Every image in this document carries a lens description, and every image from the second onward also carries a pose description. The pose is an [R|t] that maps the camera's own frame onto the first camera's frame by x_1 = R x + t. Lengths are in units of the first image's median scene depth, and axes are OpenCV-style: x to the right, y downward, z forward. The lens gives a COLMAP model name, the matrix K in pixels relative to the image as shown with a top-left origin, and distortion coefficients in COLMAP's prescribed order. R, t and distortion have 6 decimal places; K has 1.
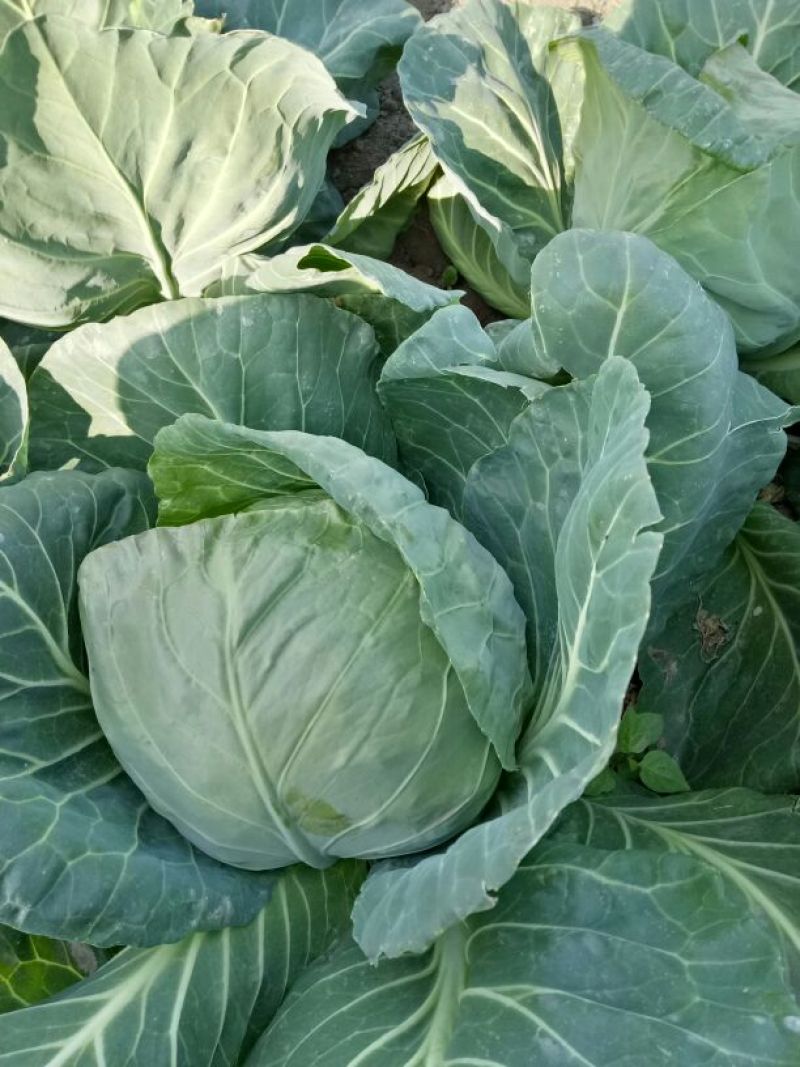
lens RADIAL K [[869.8, 0, 425.4], [0, 869.8, 532.4], [0, 0, 1]] dist [0.144284, -0.248698]
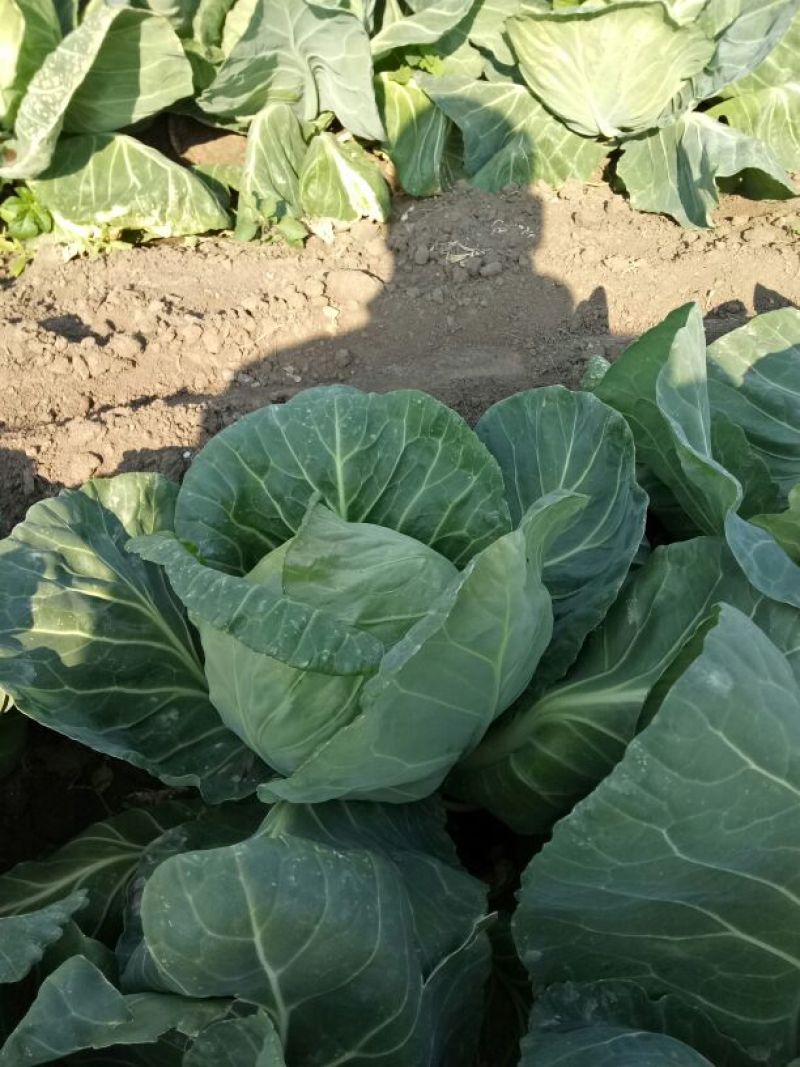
lens RADIAL K [[861.3, 0, 420.7], [0, 861.3, 532.9], [0, 0, 1]] dist [0.162478, -0.226030]
pose [[0.917567, -0.272700, 0.289319, 0.197760], [0.332698, 0.925064, -0.183216, -0.351383], [-0.217675, 0.264369, 0.939535, 0.050011]]
